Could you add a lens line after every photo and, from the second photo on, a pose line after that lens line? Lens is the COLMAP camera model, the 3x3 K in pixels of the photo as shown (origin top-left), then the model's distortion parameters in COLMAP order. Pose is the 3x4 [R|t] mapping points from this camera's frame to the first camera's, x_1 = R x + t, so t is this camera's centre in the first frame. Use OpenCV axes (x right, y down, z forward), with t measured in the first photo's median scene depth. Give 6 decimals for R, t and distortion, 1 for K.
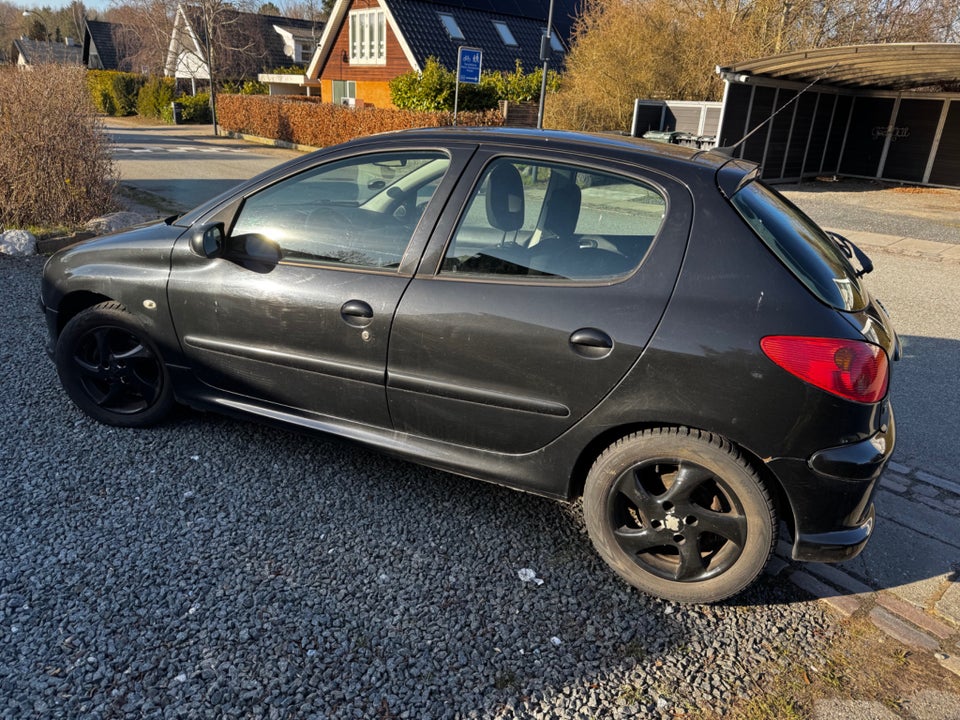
lens RADIAL K [[678.5, 0, 506.6], [0, 678.5, 352.6], [0, 0, 1]] dist [0.087535, -0.144608]
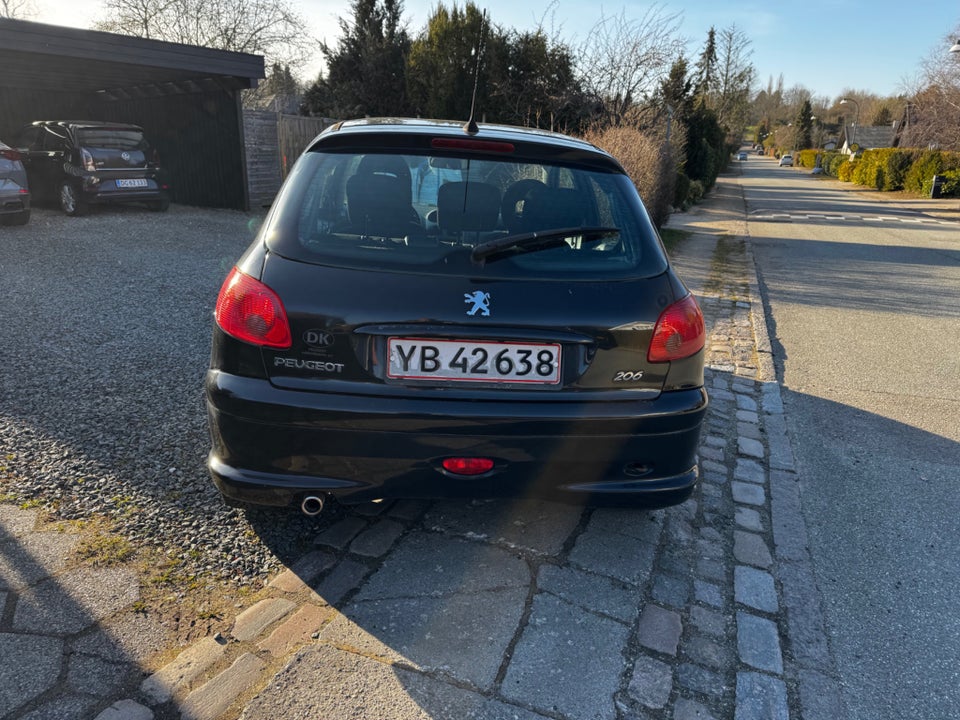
lens RADIAL K [[668.3, 0, 486.6], [0, 668.3, 362.2], [0, 0, 1]] dist [0.081351, -0.101156]
pose [[0.481324, 0.213228, -0.850212, 0.147096], [-0.290562, 0.953932, 0.074747, -0.007771], [0.826983, 0.211061, 0.521106, 0.074180]]
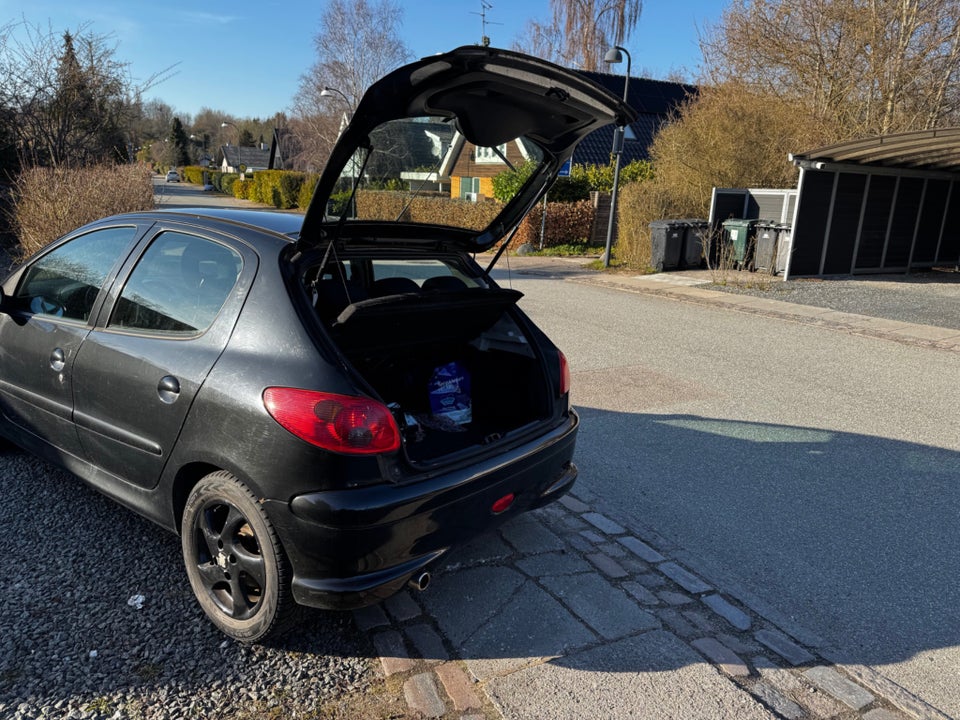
lens RADIAL K [[668.3, 0, 486.6], [0, 668.3, 362.2], [0, 0, 1]] dist [0.081351, -0.101156]
pose [[0.972518, 0.045209, -0.228397, 0.090198], [-0.069267, 0.992730, -0.098439, 0.001542], [0.222286, 0.111554, 0.968579, 0.002234]]
